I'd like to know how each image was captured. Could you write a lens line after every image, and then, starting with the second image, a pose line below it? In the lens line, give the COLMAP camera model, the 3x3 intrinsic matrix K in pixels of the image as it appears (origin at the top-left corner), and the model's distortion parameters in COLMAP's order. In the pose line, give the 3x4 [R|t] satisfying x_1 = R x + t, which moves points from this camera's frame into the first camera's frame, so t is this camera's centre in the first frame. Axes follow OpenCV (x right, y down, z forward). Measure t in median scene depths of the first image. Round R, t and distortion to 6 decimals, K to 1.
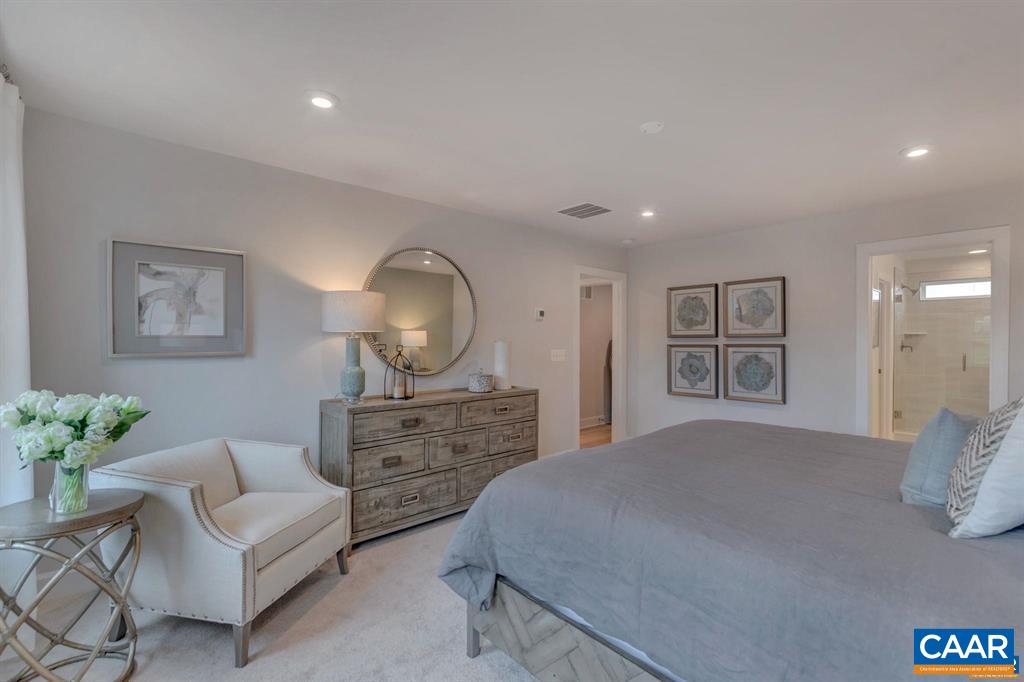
lens RADIAL K [[455.4, 0, 514.3], [0, 455.4, 346.6], [0, 0, 1]] dist [-0.002929, -0.000761]
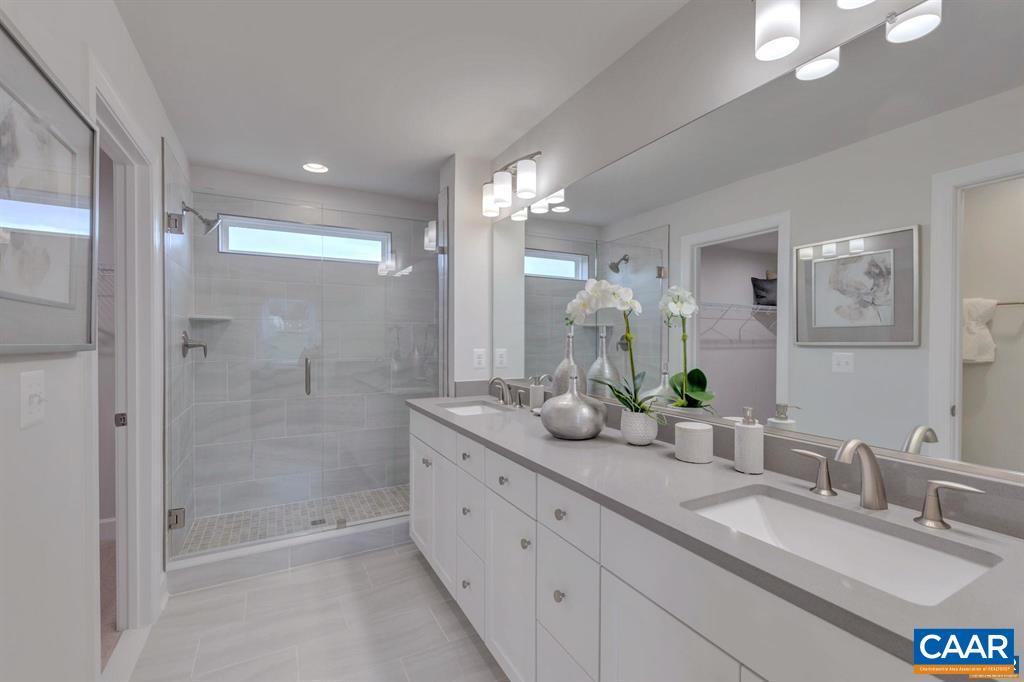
lens RADIAL K [[455.4, 0, 514.3], [0, 455.4, 346.6], [0, 0, 1]] dist [-0.002929, -0.000761]
pose [[0.246215, -0.014554, 0.969106, 0.518537], [0.003867, 0.999894, 0.014033, -0.004395], [-0.969207, 0.000293, 0.246246, 0.597127]]
